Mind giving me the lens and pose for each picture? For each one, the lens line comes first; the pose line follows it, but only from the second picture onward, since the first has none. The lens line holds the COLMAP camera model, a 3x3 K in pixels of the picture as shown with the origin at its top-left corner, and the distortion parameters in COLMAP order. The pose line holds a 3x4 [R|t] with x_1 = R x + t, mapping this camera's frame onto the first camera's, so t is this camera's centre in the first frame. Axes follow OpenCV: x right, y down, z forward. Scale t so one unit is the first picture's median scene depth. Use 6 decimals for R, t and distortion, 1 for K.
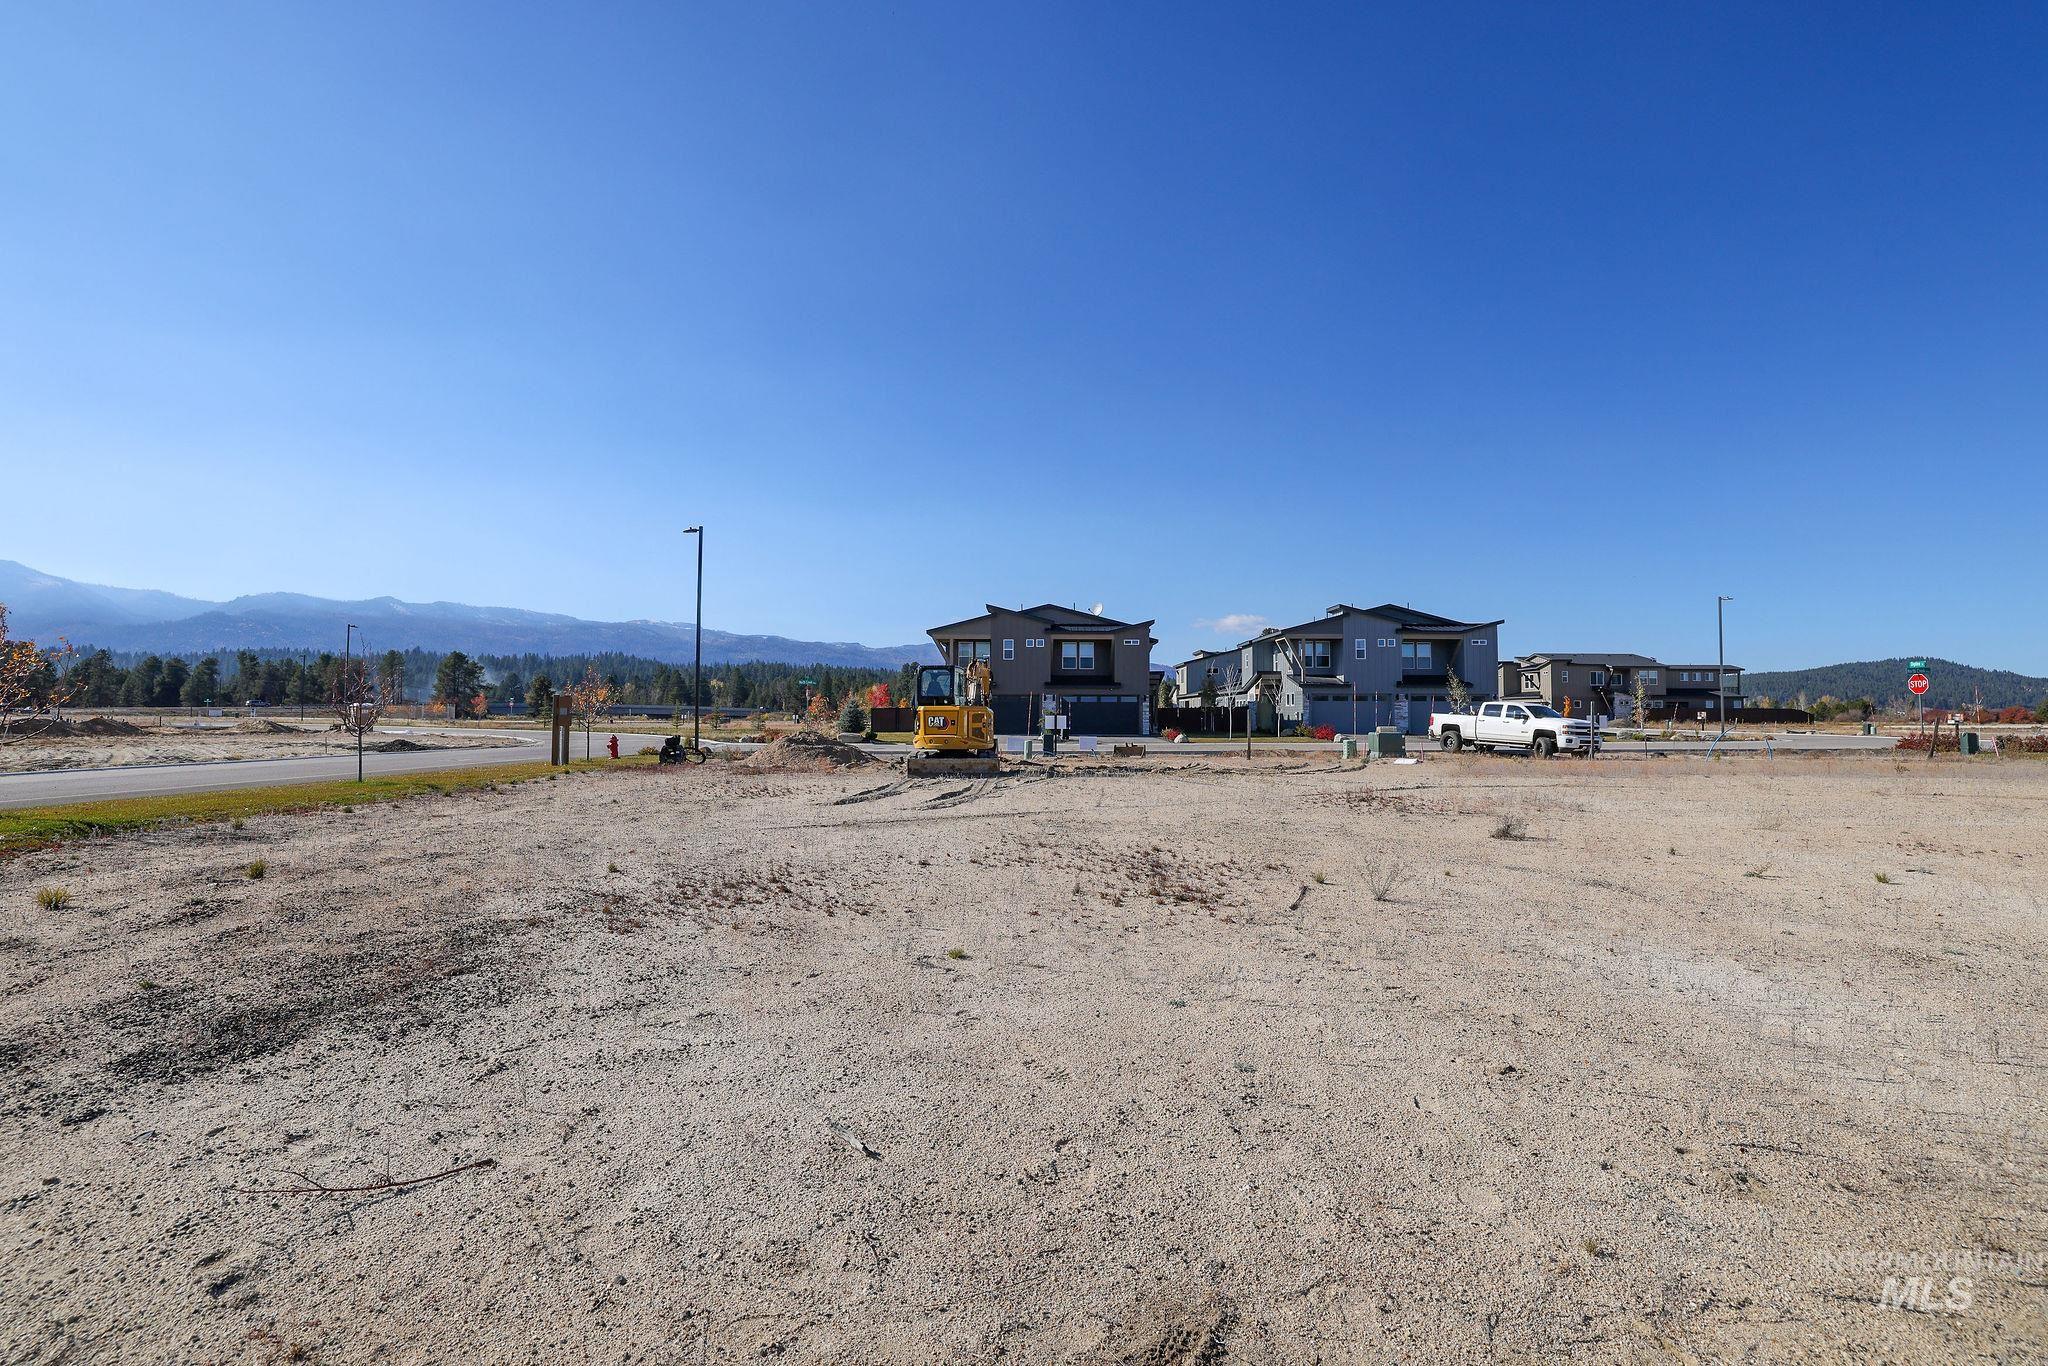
lens RADIAL K [[891.2, 0, 1027.3], [0, 891.2, 679.7], [0, 0, 1]] dist [-0.030087, 0.003105]
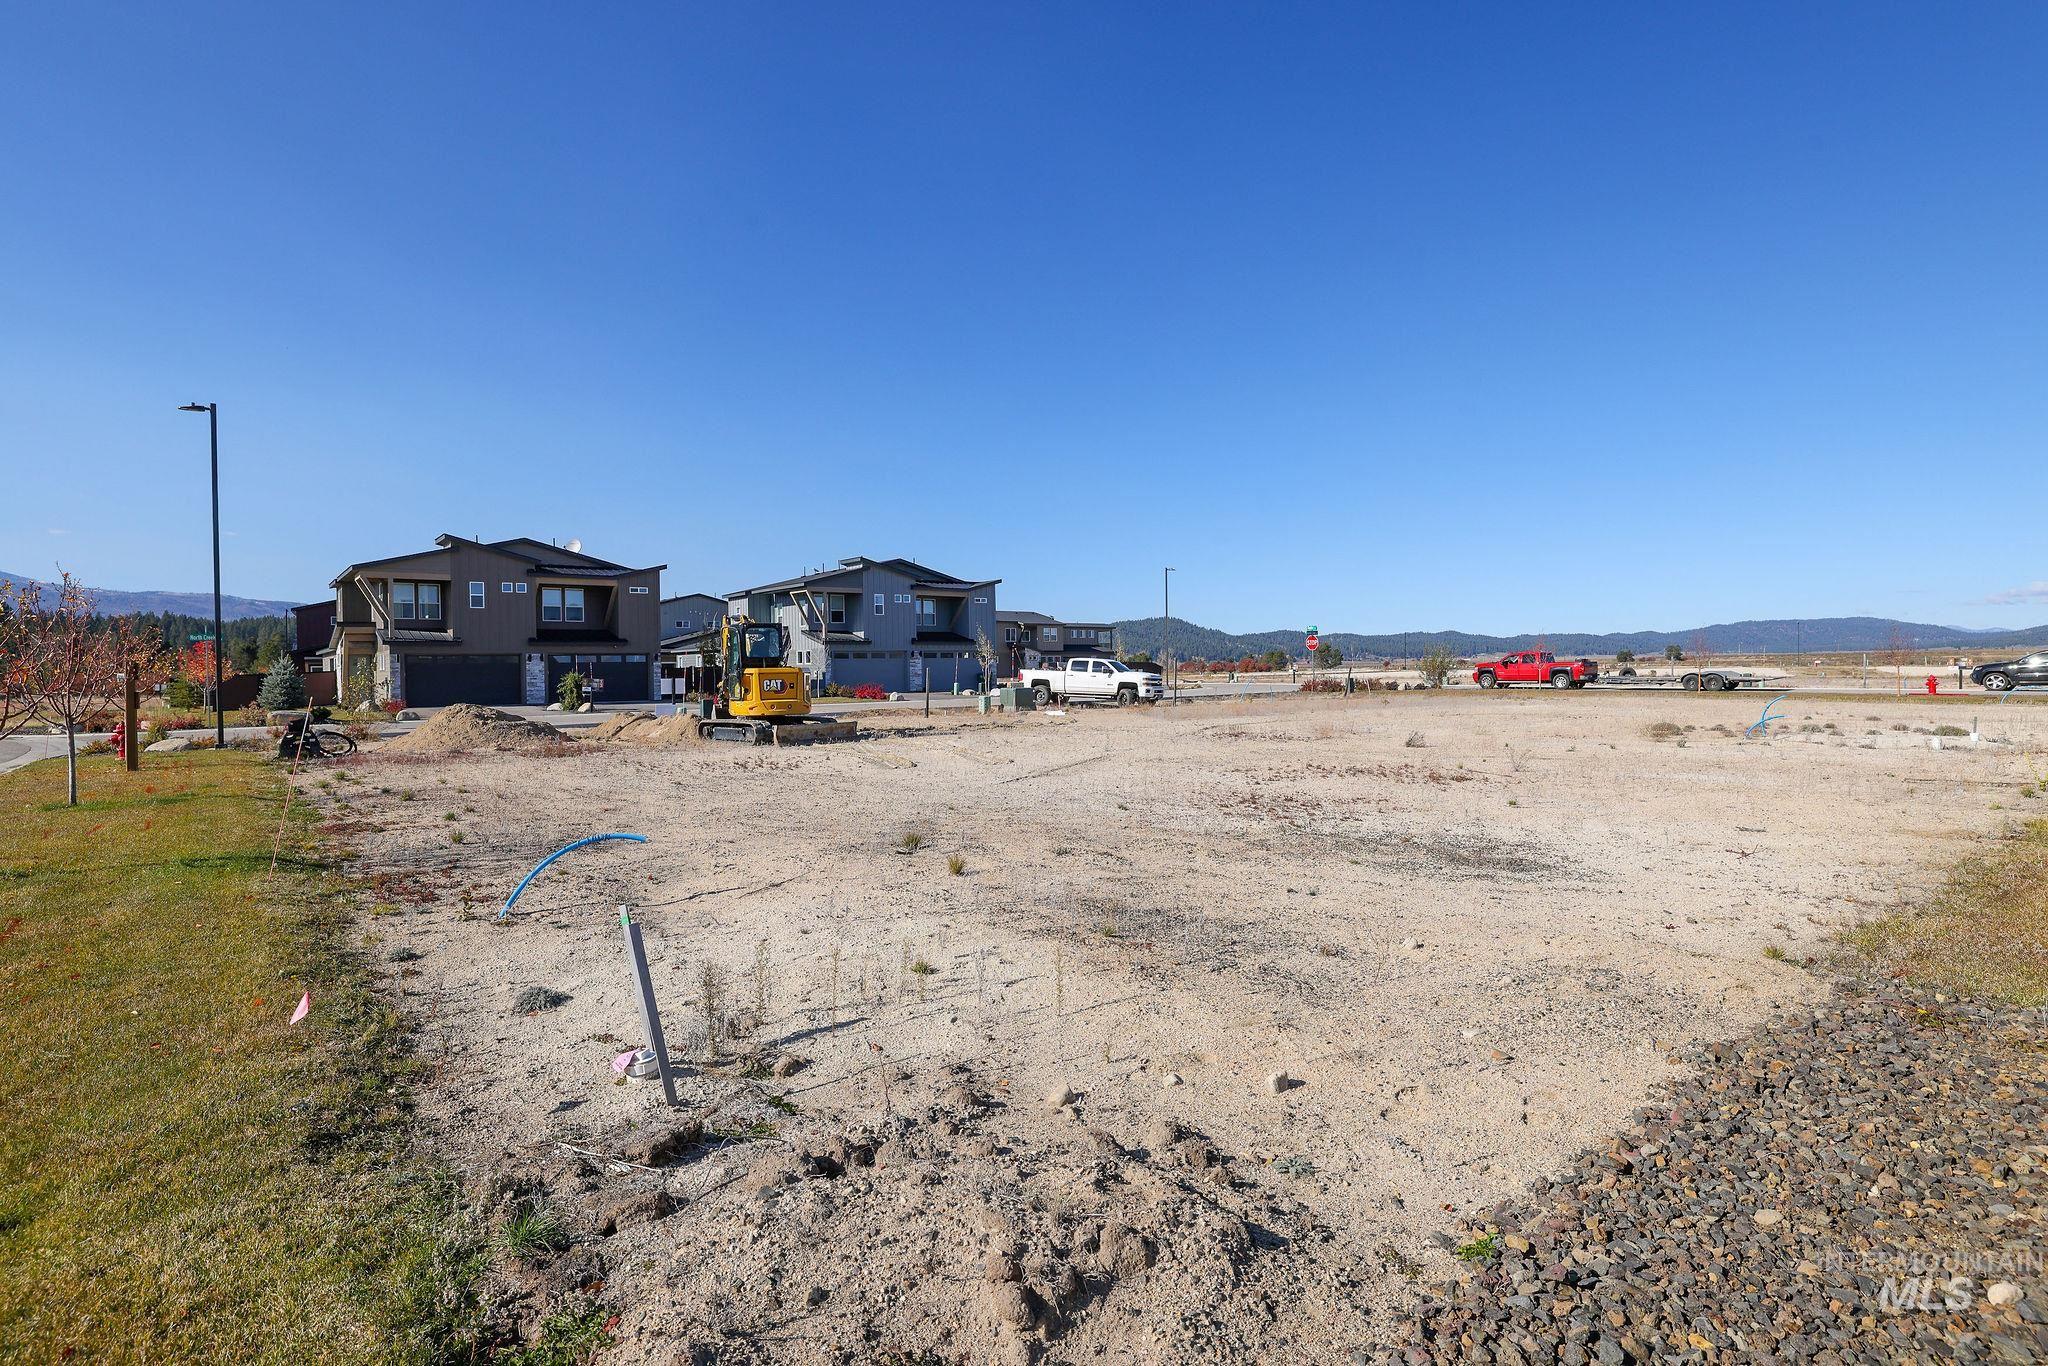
lens RADIAL K [[1073.8, 0, 1024.8], [0, 1073.8, 685.0], [0, 0, 1]] dist [-0.002949, 0.000415]
pose [[0.782354, -0.023934, 0.622374, -0.226716], [-0.006203, 0.998912, 0.046212, -0.002031], [-0.622803, -0.040015, 0.781355, -0.009933]]
